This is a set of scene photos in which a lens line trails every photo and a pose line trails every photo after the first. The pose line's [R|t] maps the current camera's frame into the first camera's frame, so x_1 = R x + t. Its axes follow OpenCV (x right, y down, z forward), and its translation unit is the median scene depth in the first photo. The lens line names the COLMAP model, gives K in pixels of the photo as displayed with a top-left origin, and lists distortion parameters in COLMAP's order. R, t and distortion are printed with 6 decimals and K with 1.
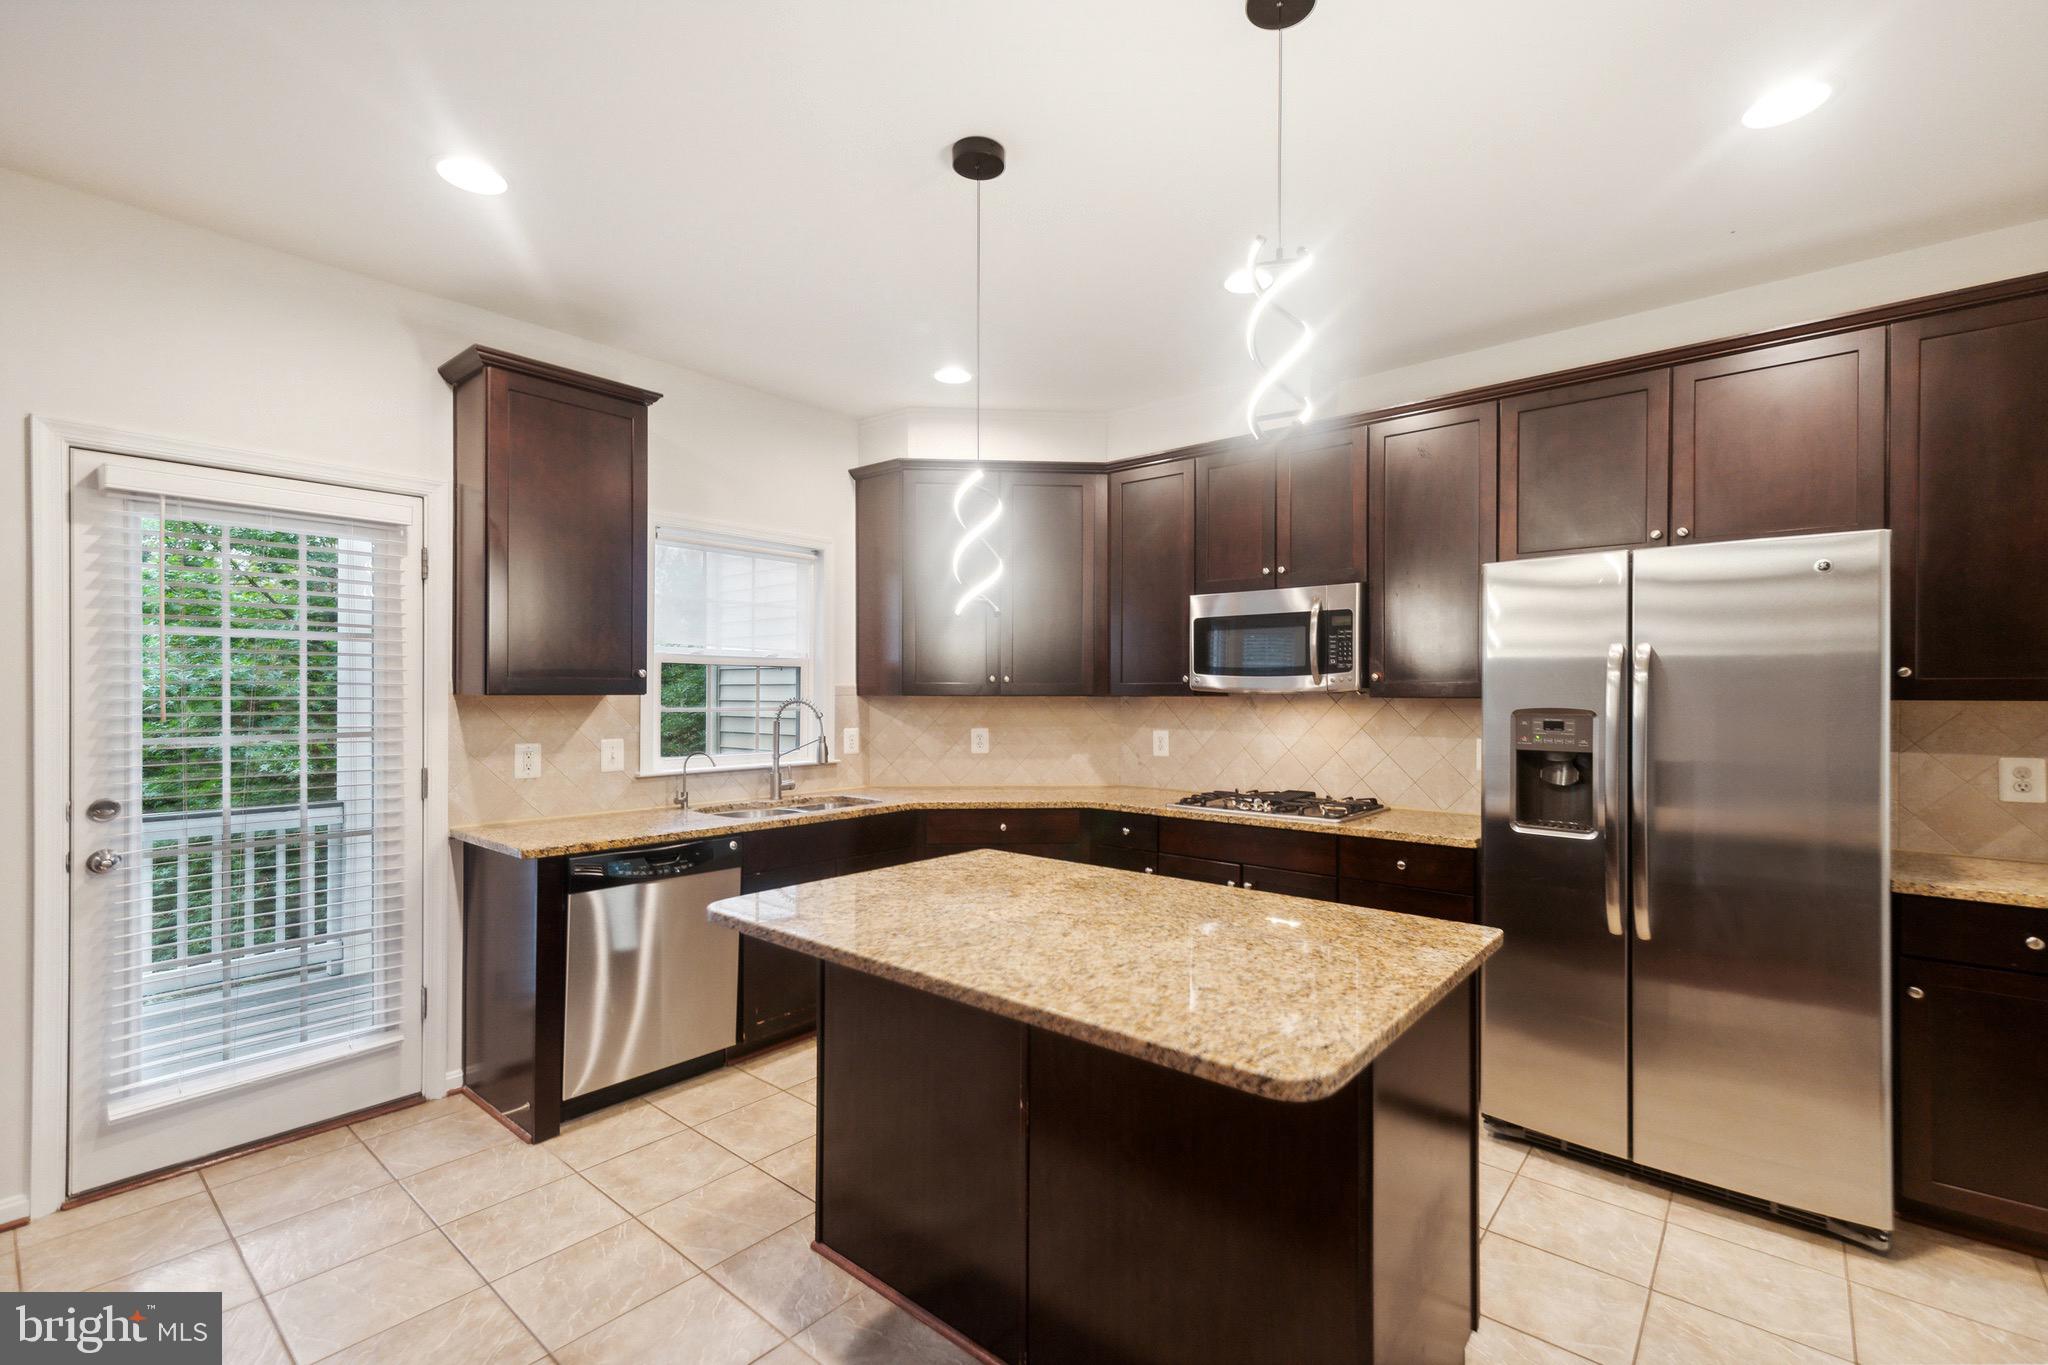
lens RADIAL K [[923.8, 0, 1056.4], [0, 923.8, 692.3], [0, 0, 1]] dist [0.011505, -0.001317]
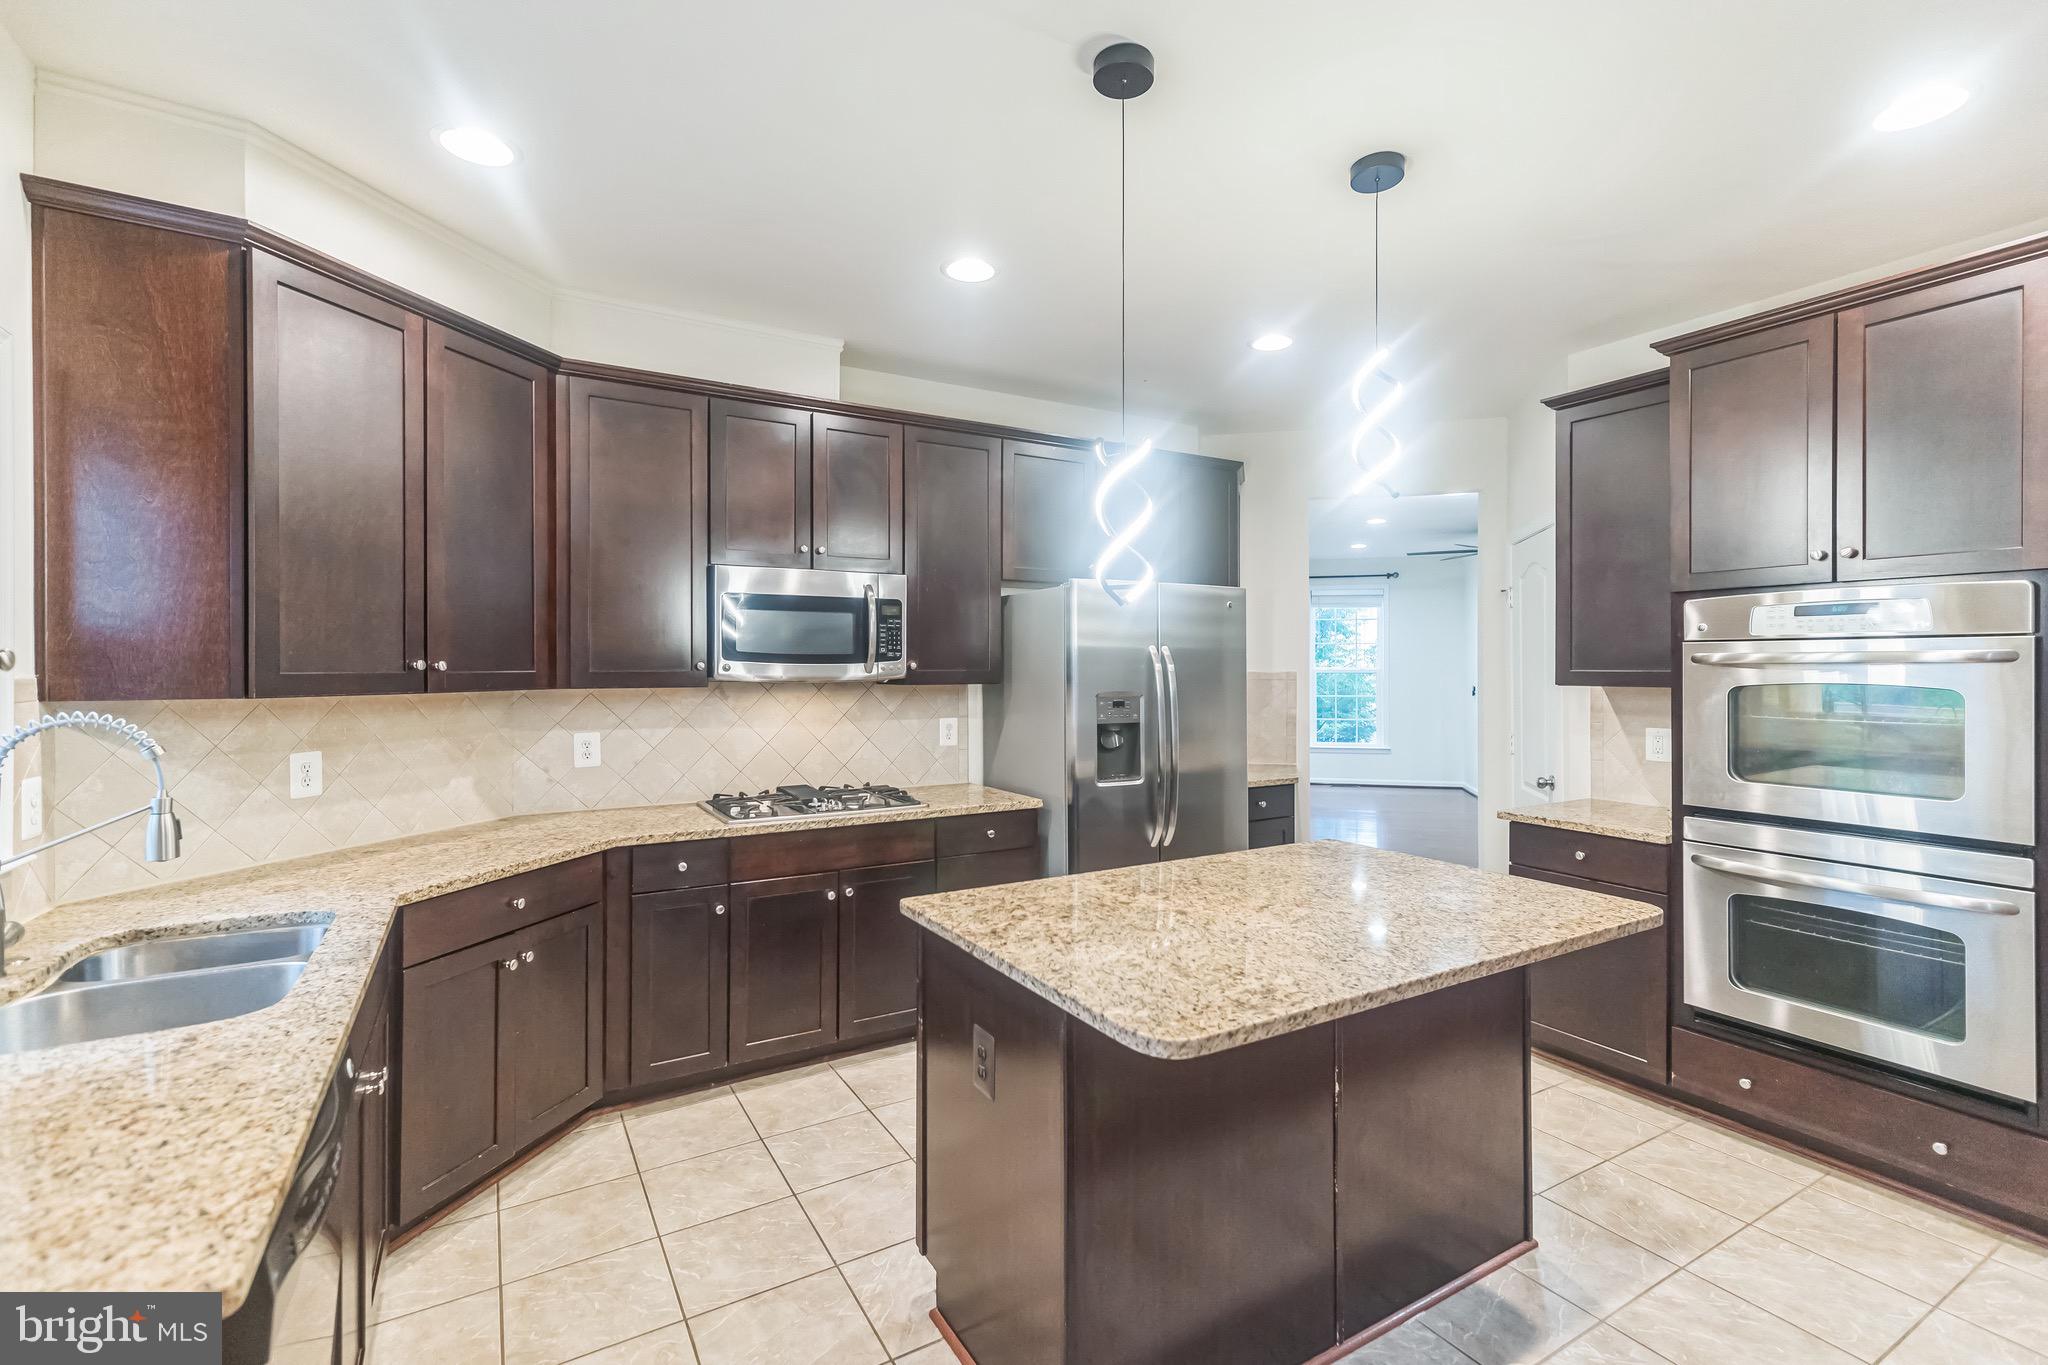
lens RADIAL K [[923.8, 0, 1021.3], [0, 923.8, 685.1], [0, 0, 1]] dist [0.011505, -0.001317]
pose [[0.336016, -0.022292, 0.941592, -0.574229], [0.001399, 0.999731, 0.023169, -0.017308], [-0.941855, -0.006468, 0.335957, 0.498502]]
